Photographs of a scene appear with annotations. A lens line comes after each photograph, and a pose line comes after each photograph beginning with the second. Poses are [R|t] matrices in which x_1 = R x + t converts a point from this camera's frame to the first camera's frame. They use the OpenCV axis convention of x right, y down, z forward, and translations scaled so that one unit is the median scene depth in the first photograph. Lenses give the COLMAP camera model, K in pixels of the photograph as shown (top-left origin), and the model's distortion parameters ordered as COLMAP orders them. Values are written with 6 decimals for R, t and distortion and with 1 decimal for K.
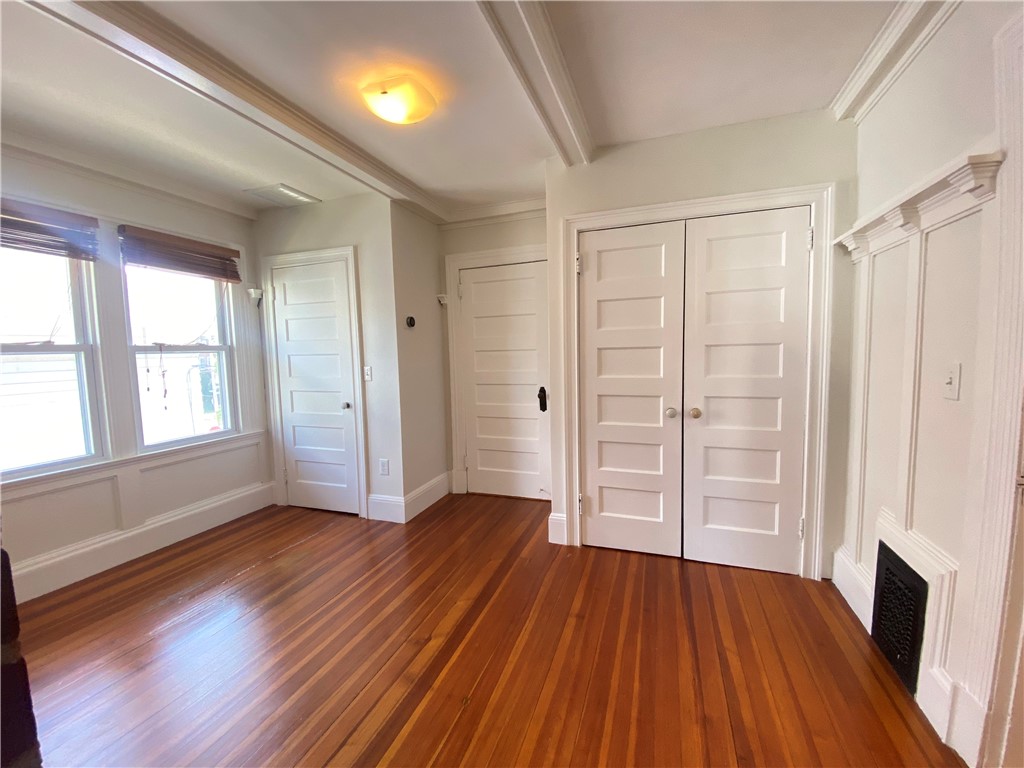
lens RADIAL K [[416.5, 0, 512.0], [0, 416.5, 384.0], [0, 0, 1]] dist [0.061375, -0.000146]
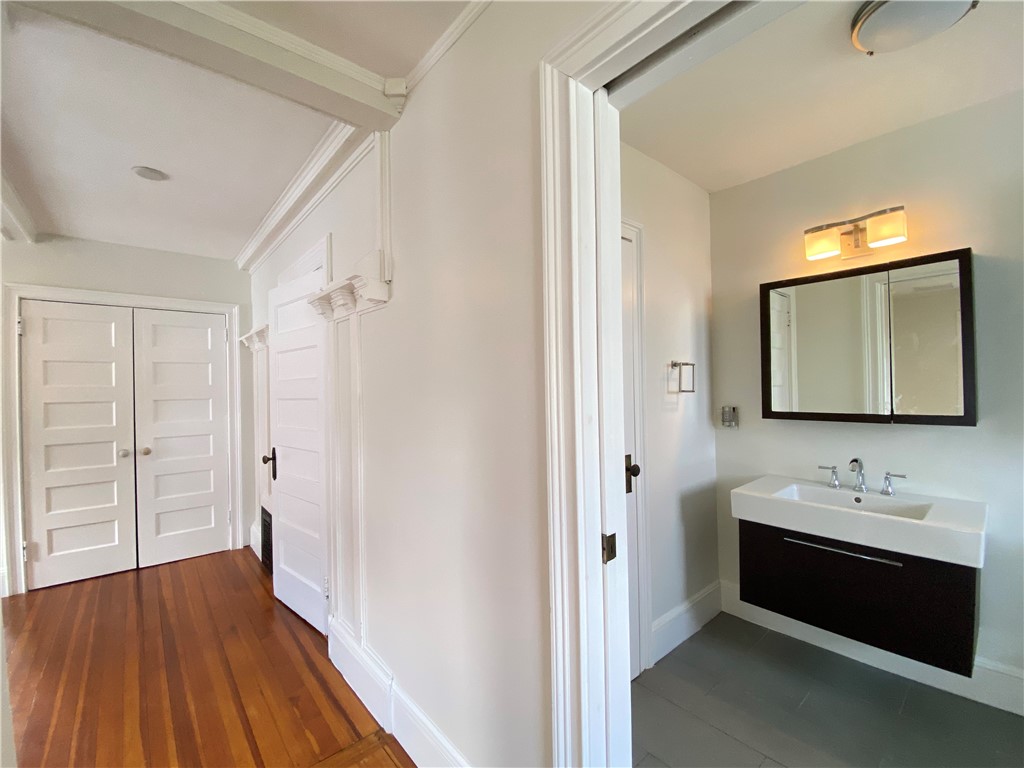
lens RADIAL K [[423.7, 0, 524.1], [0, 423.7, 381.3], [0, 0, 1]] dist [0.000023, -0.012977]
pose [[0.466367, 0.021001, 0.884342, -0.177190], [0.077157, 0.994942, -0.064317, 0.025108], [-0.881220, 0.098228, 0.462388, -0.654270]]
